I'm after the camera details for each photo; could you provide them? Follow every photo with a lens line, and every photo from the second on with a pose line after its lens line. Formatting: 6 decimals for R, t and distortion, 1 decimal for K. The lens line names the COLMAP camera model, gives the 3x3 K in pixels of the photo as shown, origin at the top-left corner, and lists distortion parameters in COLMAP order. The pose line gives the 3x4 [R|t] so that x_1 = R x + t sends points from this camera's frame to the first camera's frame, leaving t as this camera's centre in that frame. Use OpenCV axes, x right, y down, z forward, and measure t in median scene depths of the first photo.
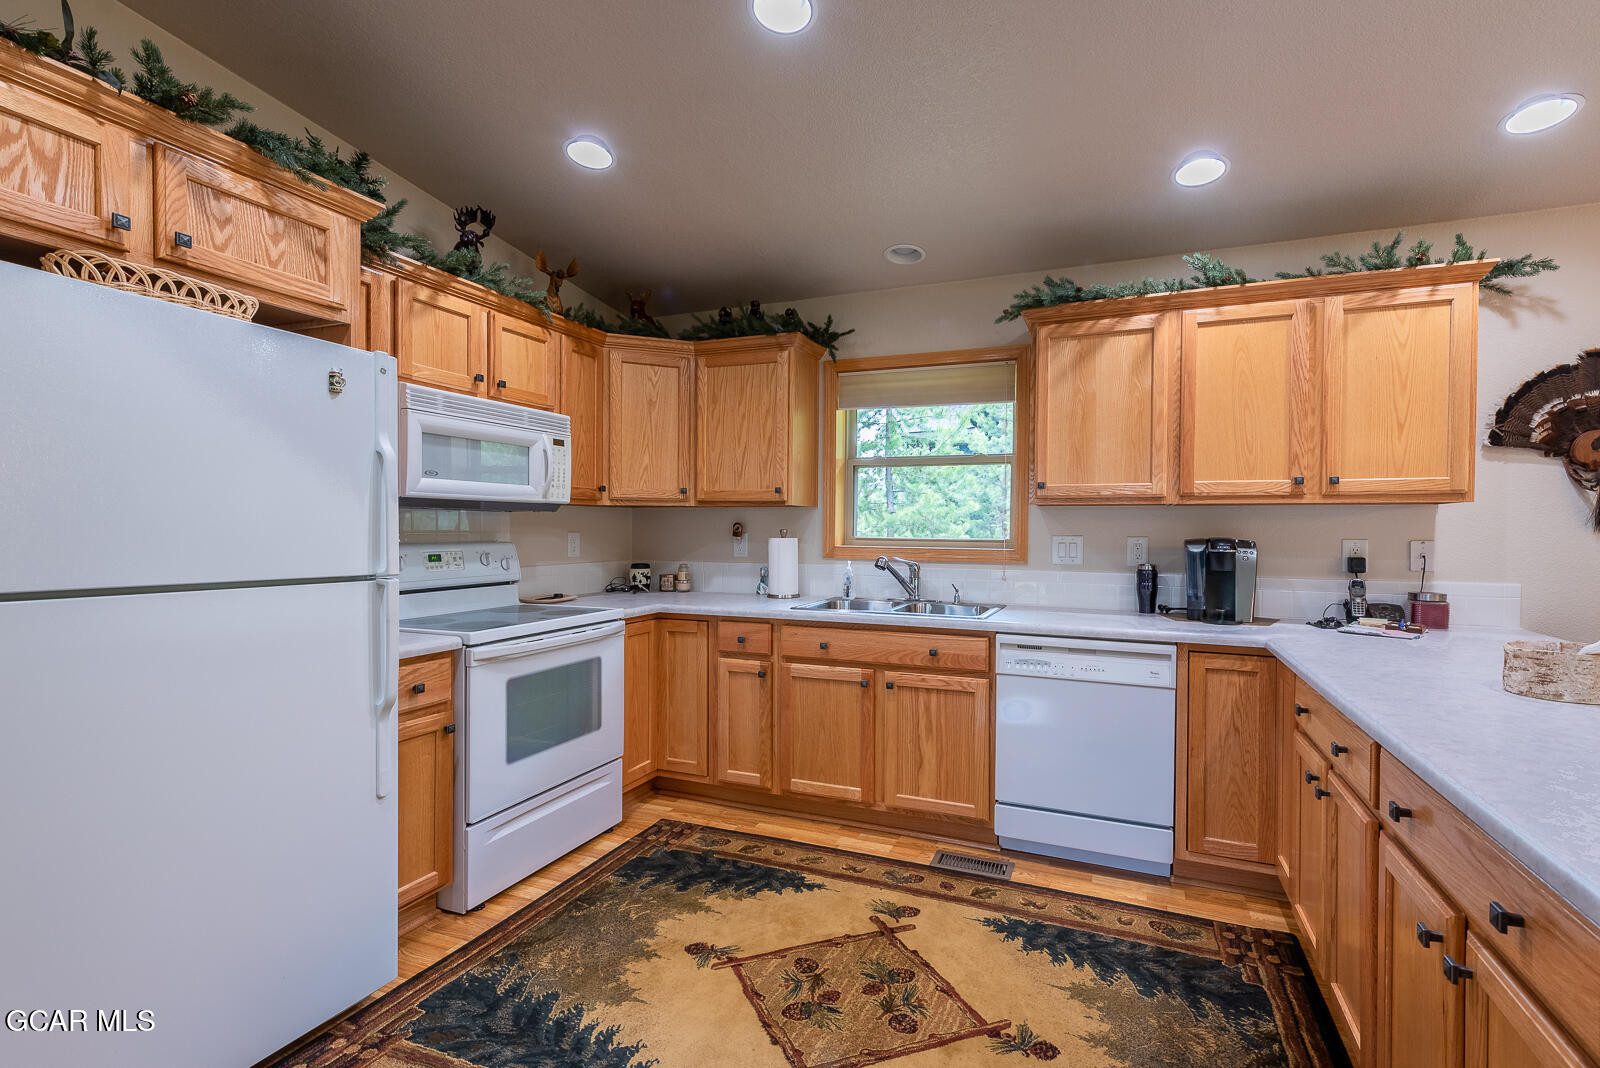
lens RADIAL K [[697.7, 0, 861.8], [0, 697.7, 536.5], [0, 0, 1]] dist [0.009415, -0.000317]
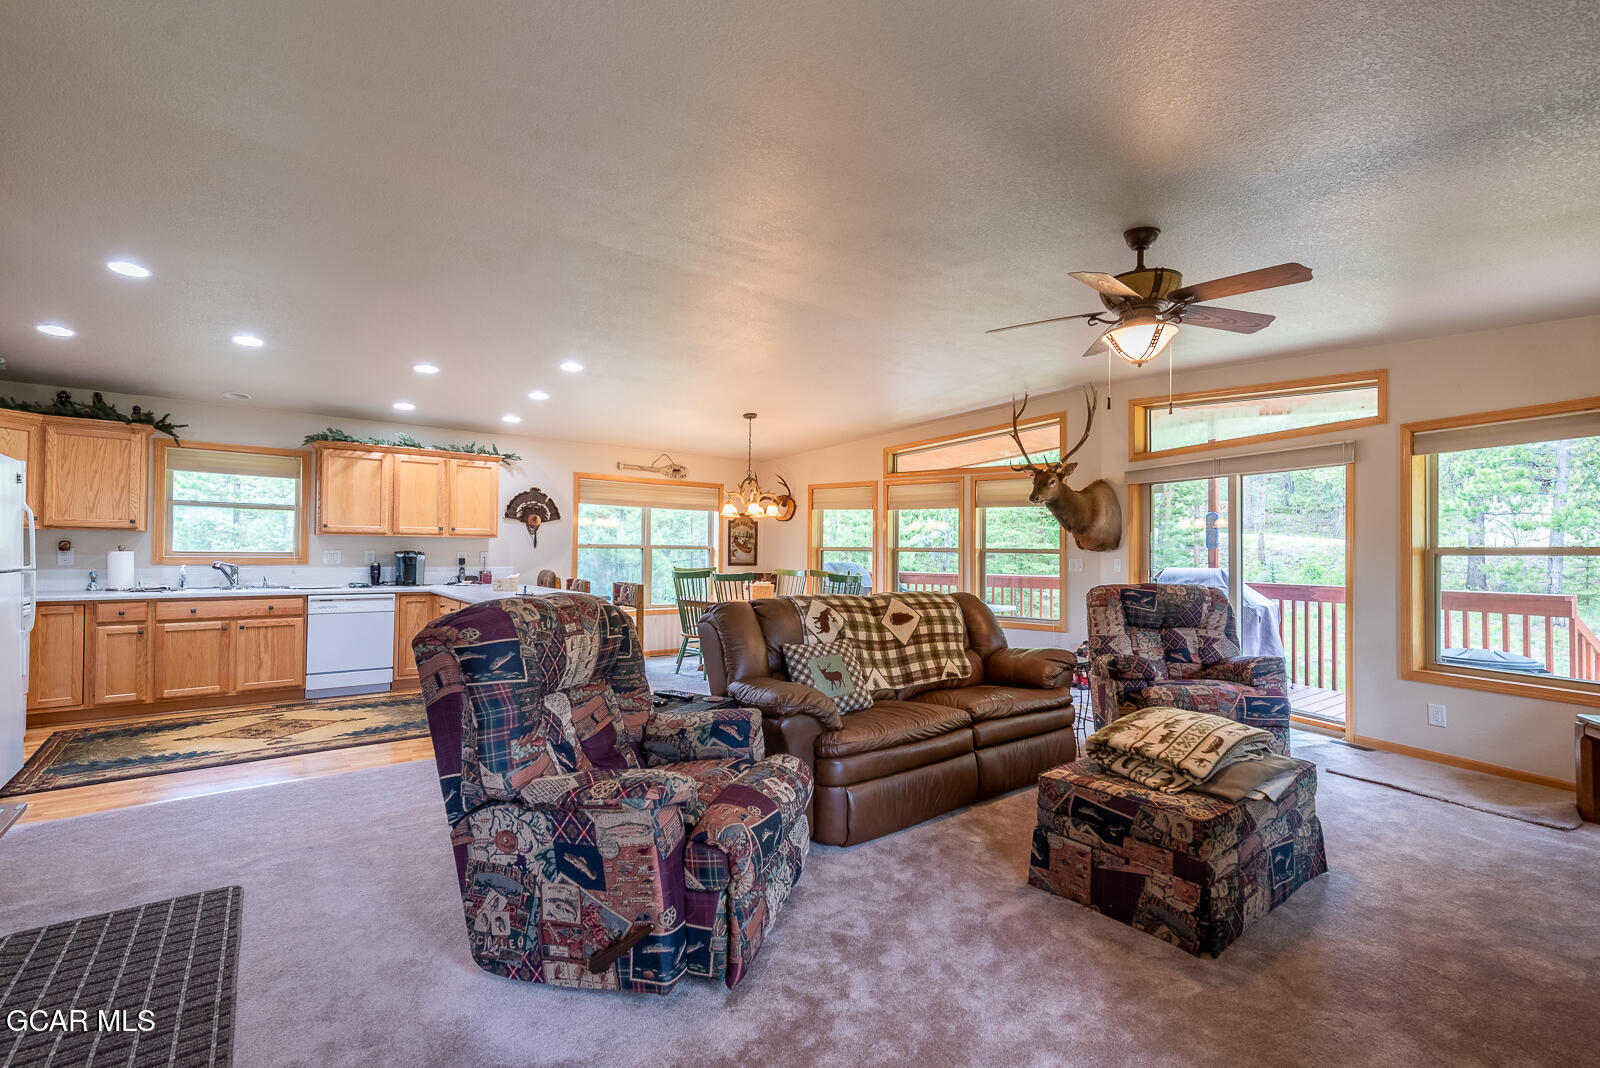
lens RADIAL K [[689.5, 0, 766.2], [0, 689.5, 544.8], [0, 0, 1]] dist [0.009887, 0.000035]
pose [[0.543352, 0.005968, 0.839484, -0.763753], [0.002162, 0.999961, -0.008508, 0.003934], [-0.839502, 0.006438, 0.543318, -1.230523]]
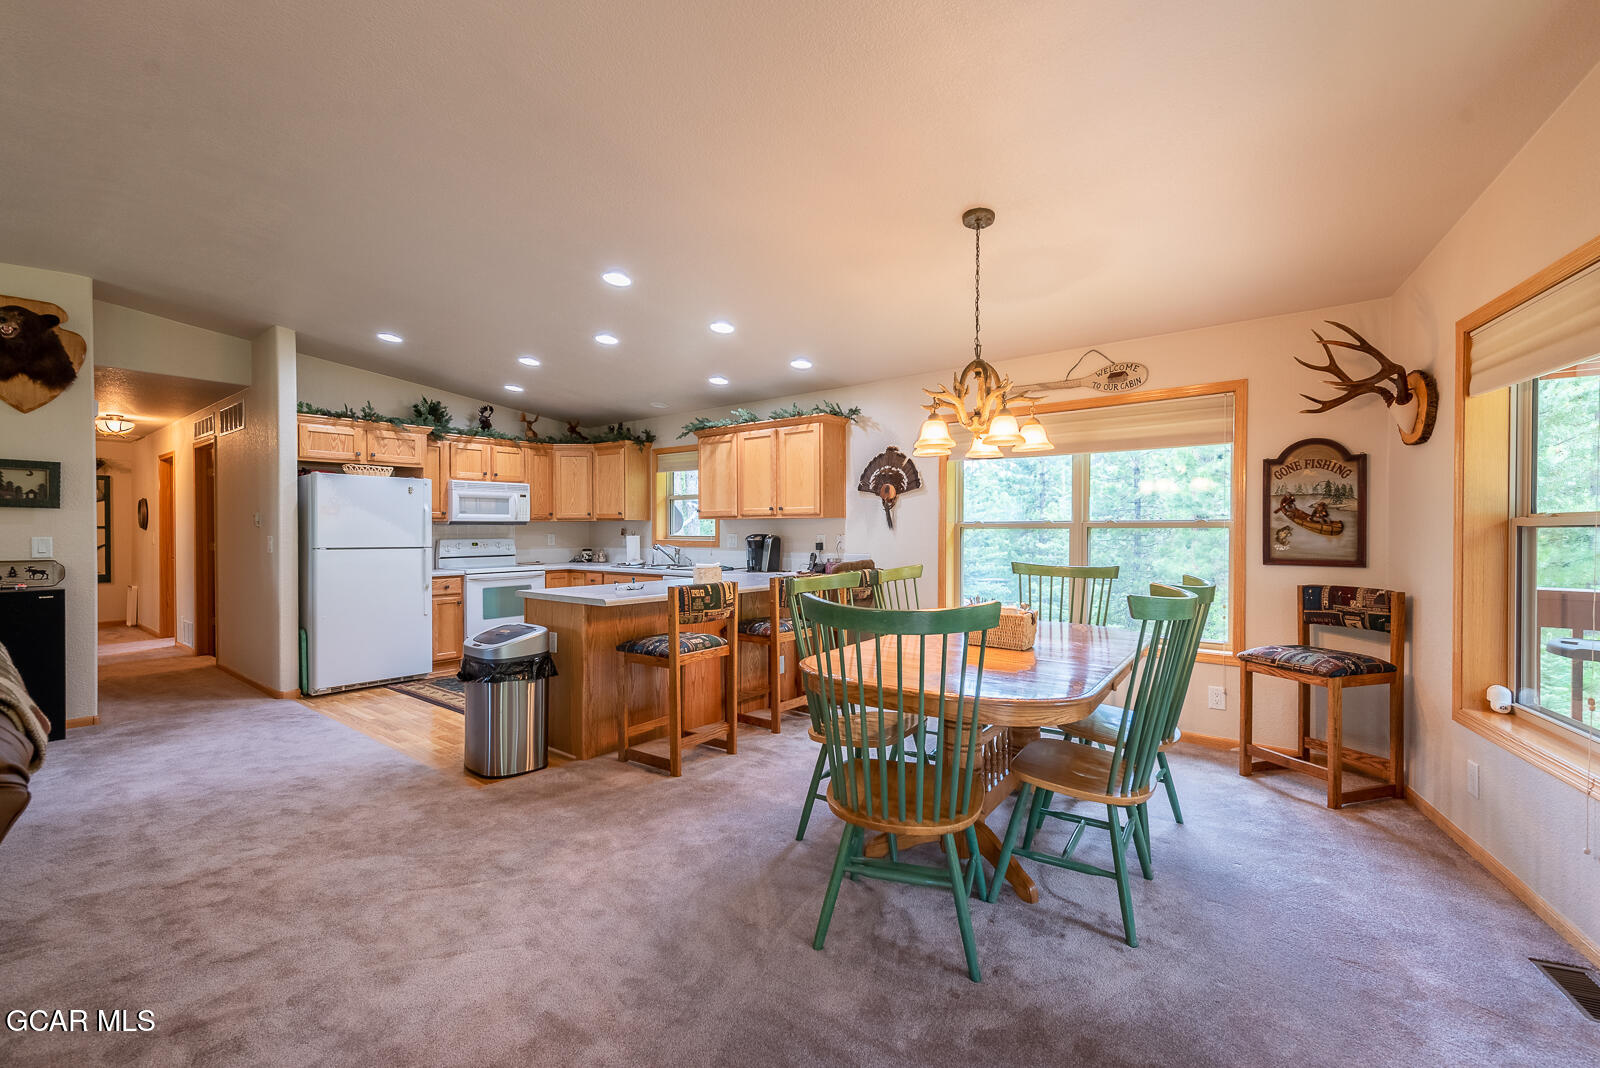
lens RADIAL K [[681.7, 0, 842.9], [0, 681.7, 534.6], [0, 0, 1]] dist [0.013866, -0.000296]
pose [[0.955444, -0.006467, -0.295102, 1.330912], [0.005272, 0.999974, -0.004845, 0.014721], [0.295126, 0.003073, 0.955453, -0.929182]]
